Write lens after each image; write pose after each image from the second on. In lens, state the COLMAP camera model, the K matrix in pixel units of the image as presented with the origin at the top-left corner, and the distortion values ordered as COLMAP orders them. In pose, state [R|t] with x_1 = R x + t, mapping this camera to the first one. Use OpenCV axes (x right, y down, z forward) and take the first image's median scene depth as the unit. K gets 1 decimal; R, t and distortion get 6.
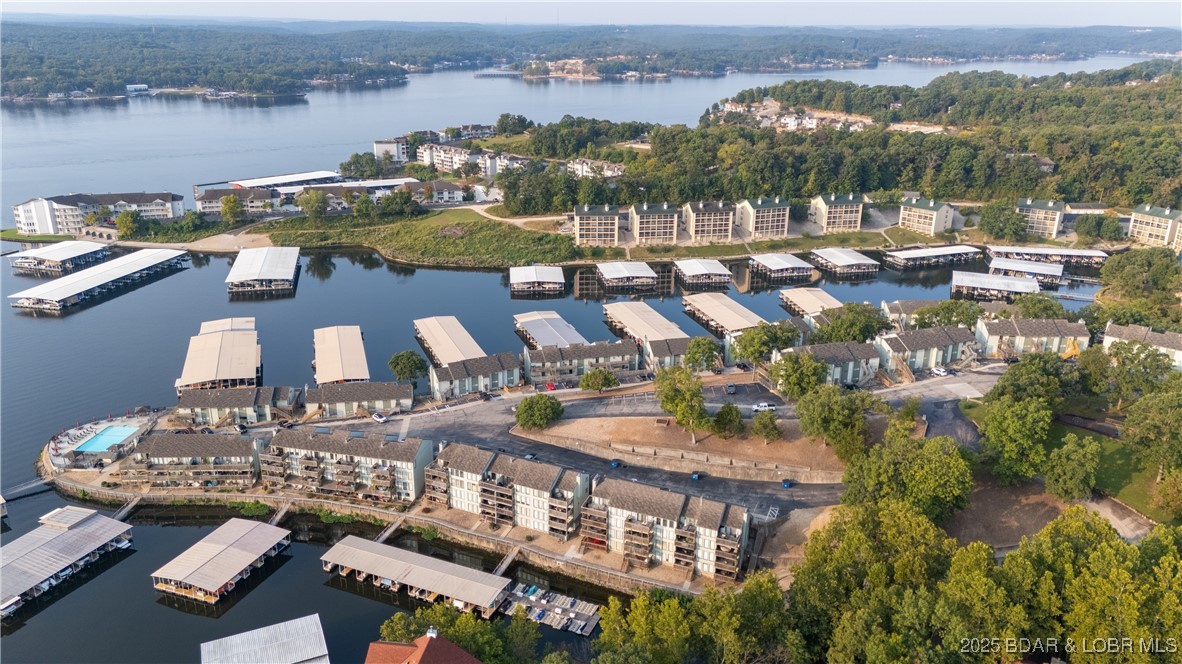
lens RADIAL K [[875.0, 0, 596.1], [0, 875.0, 333.8], [0, 0, 1]] dist [0.074481, -0.070396]
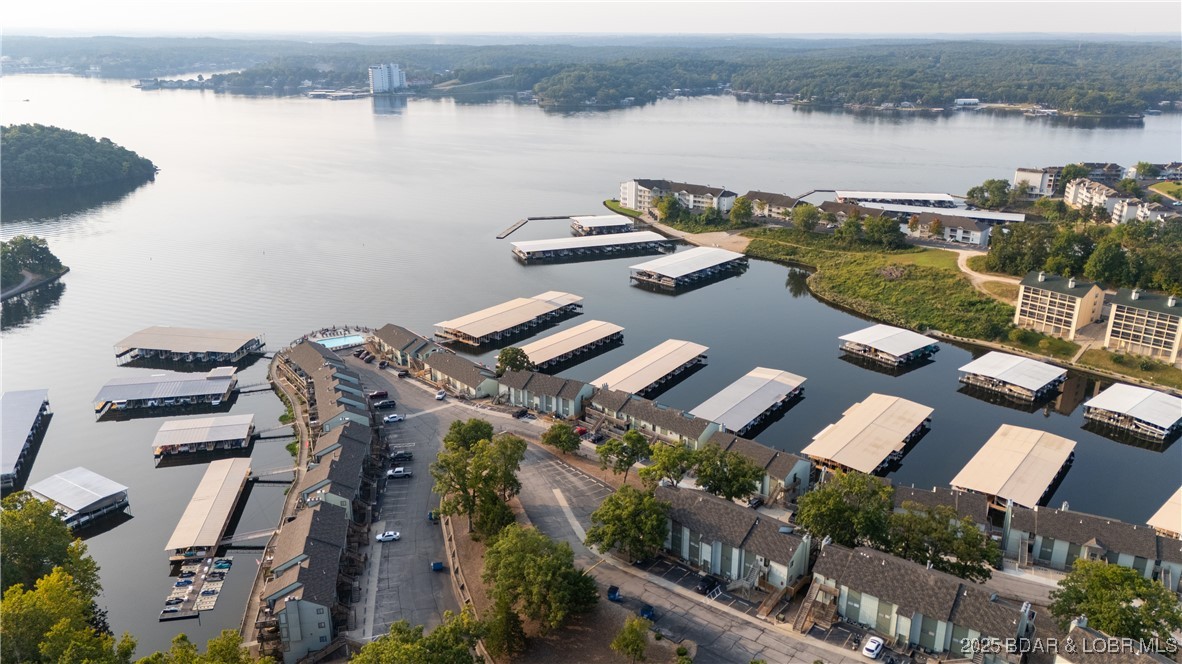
lens RADIAL K [[875.0, 0, 596.1], [0, 875.0, 333.8], [0, 0, 1]] dist [0.074481, -0.070396]
pose [[0.535932, 0.263411, -0.802117, 0.260449], [-0.277821, 0.952192, 0.127069, -0.060307], [0.797240, 0.154745, 0.583491, 0.193136]]
